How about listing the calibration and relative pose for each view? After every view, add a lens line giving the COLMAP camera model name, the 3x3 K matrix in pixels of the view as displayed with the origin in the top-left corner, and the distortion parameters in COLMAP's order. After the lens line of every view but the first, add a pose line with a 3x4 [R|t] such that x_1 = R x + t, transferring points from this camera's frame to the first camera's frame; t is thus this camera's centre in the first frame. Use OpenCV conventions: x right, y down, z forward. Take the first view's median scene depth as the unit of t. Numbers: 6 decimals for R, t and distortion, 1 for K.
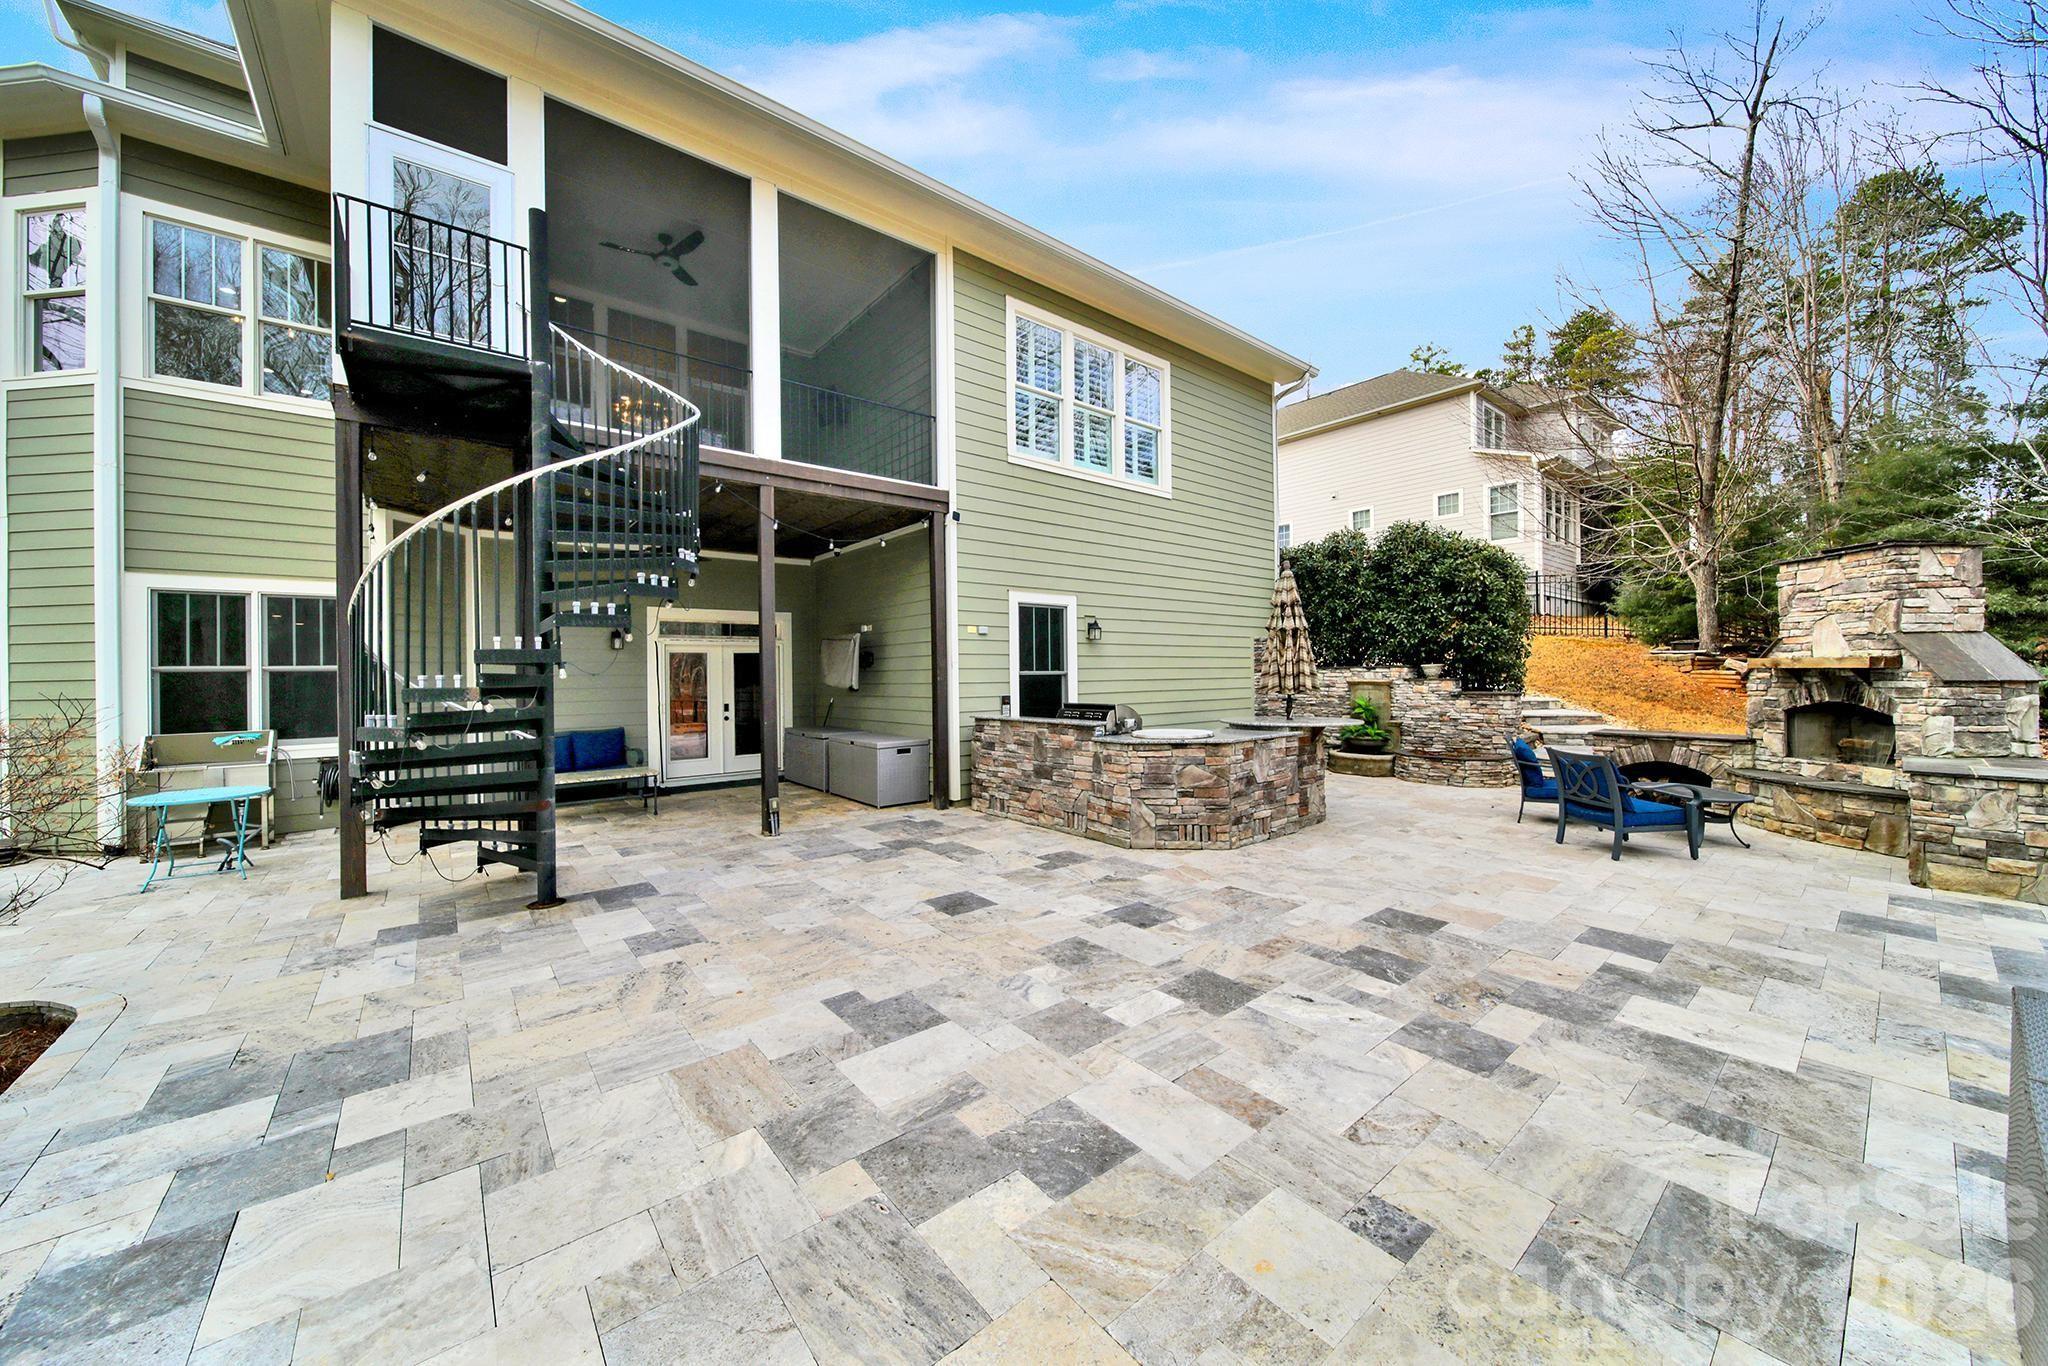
lens RADIAL K [[738.3, 0, 1032.9], [0, 738.3, 669.5], [0, 0, 1]] dist [-0.002341, -0.000298]
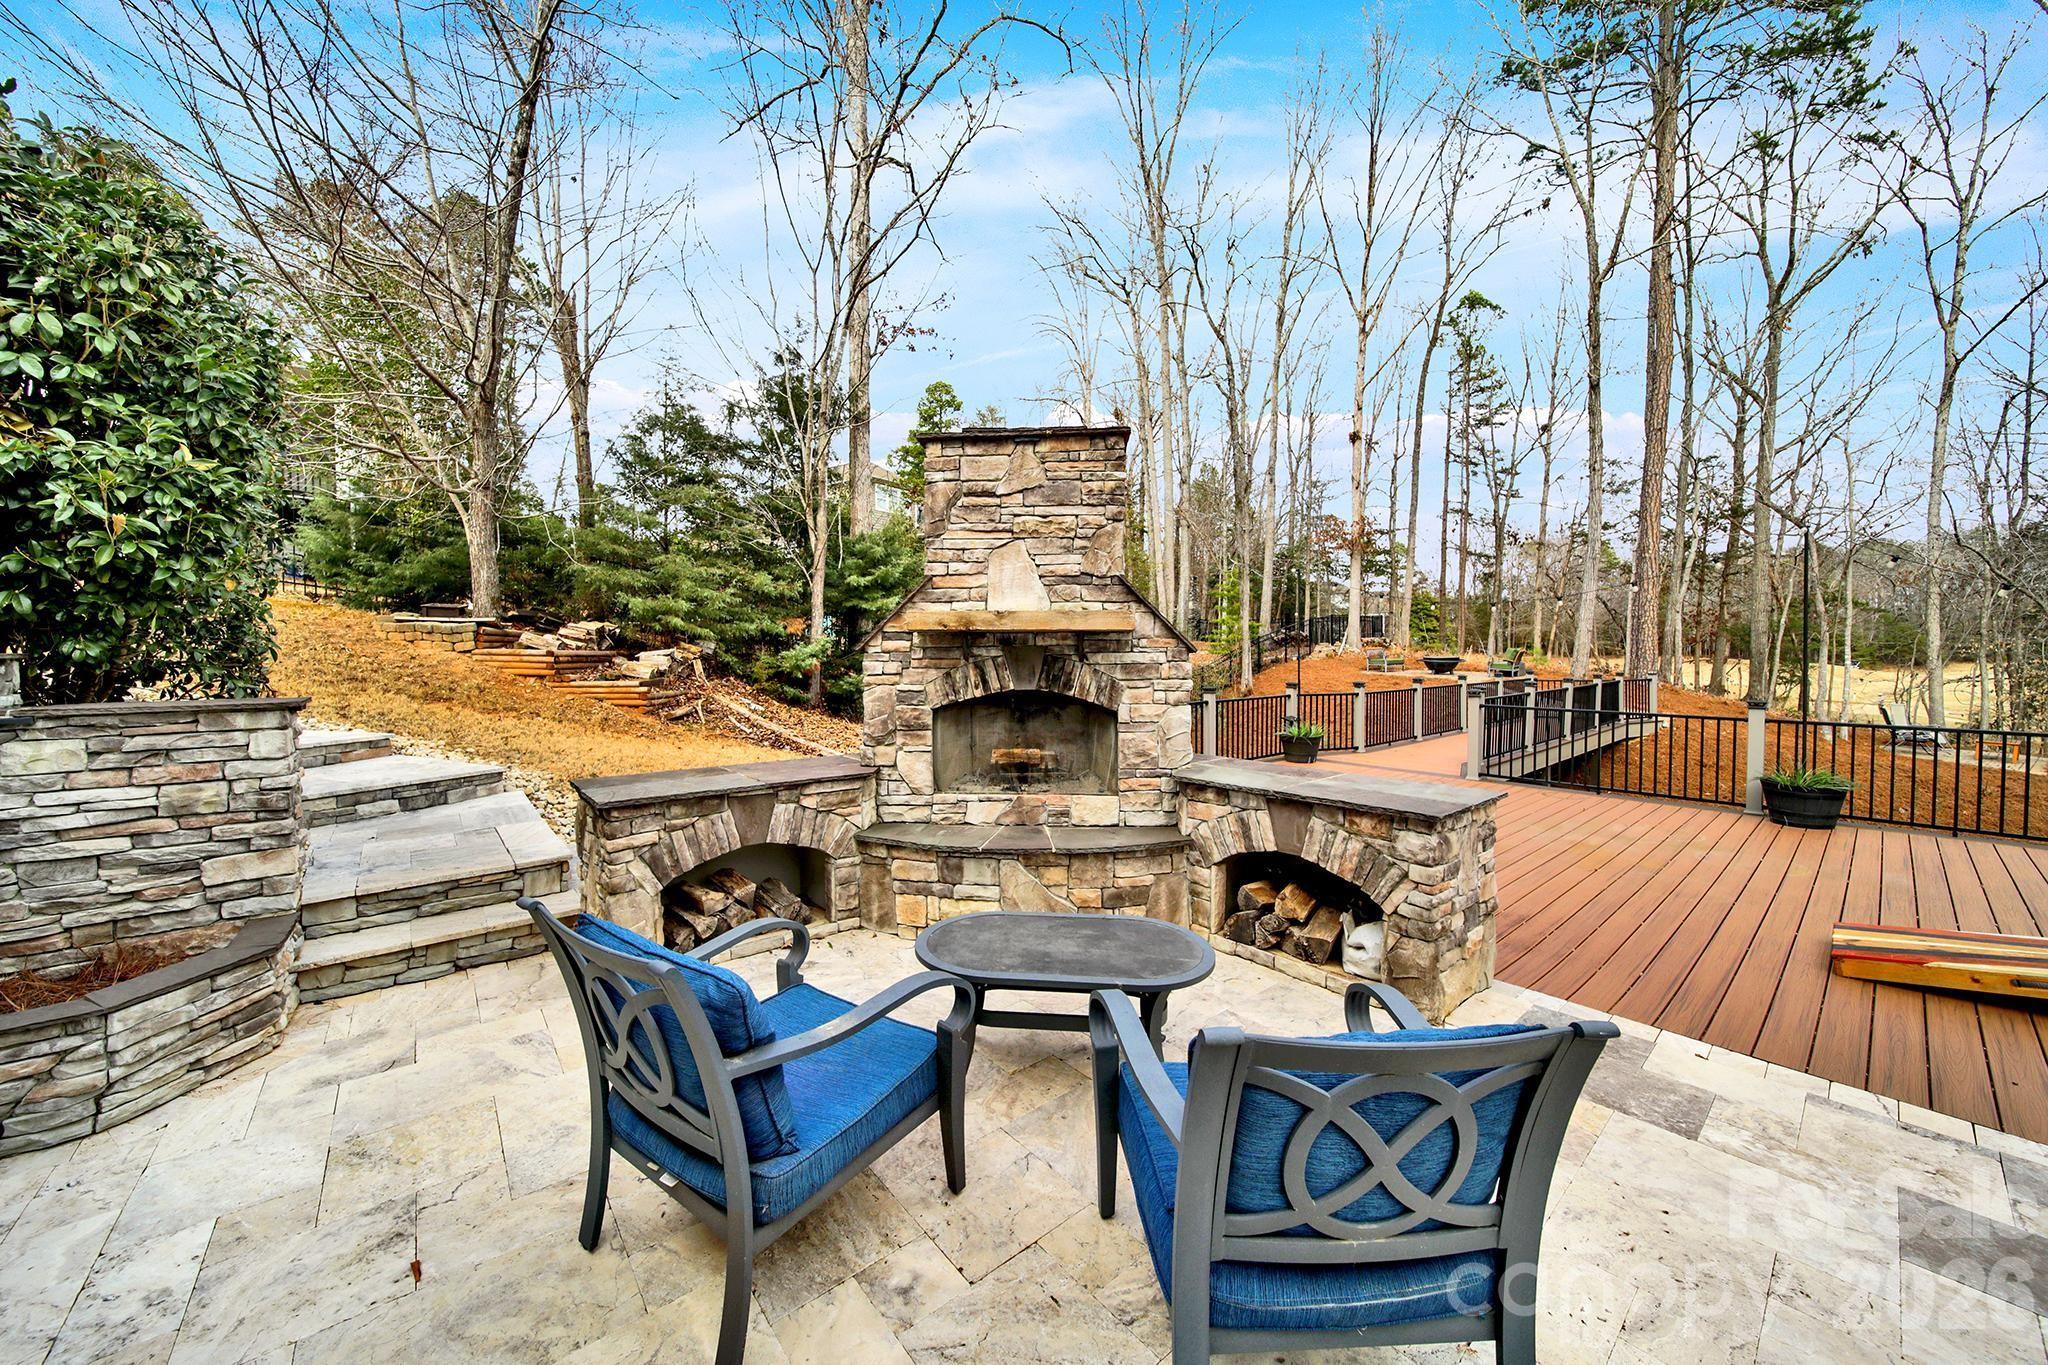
lens RADIAL K [[738.3, 0, 1024.5], [0, 738.3, 669.2], [0, 0, 1]] dist [-0.002341, -0.000298]
pose [[0.012809, -0.011396, 0.999853, 0.421461], [-0.001072, 0.999934, 0.011411, 0.017348], [-0.999917, -0.001218, 0.012796, 0.826540]]
